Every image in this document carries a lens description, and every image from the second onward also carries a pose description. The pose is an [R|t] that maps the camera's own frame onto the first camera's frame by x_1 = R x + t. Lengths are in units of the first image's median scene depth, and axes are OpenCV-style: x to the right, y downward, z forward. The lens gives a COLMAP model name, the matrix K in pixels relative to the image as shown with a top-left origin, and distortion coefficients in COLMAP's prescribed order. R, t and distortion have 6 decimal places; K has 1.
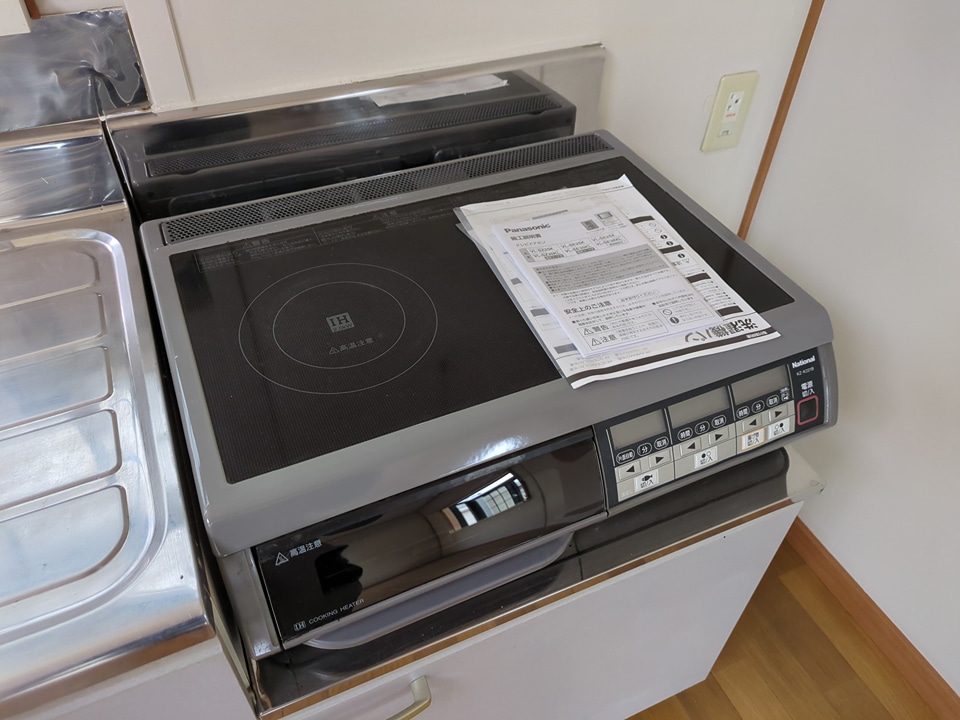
lens RADIAL K [[712.7, 0, 480.0], [0, 712.7, 360.0], [0, 0, 1]] dist [0.012578, 0.000147]
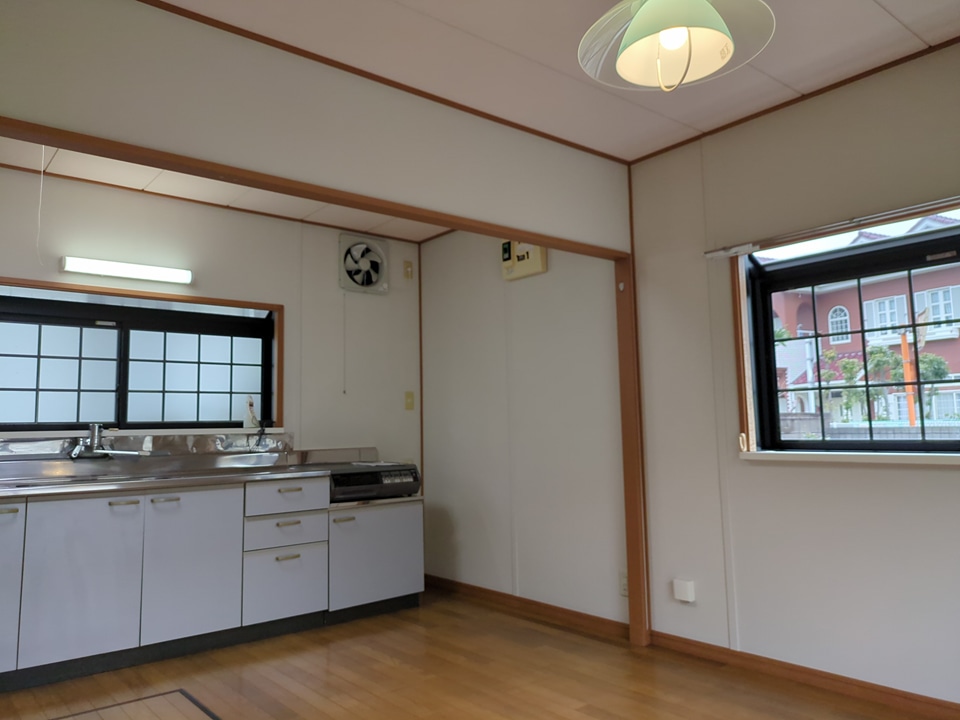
lens RADIAL K [[712.7, 0, 480.0], [0, 712.7, 360.0], [0, 0, 1]] dist [0.012578, 0.000147]
pose [[0.962823, -0.012264, 0.269855, -0.608332], [0.212799, 0.649788, -0.729721, 3.897570], [-0.166399, 0.760016, 0.628241, -3.572266]]
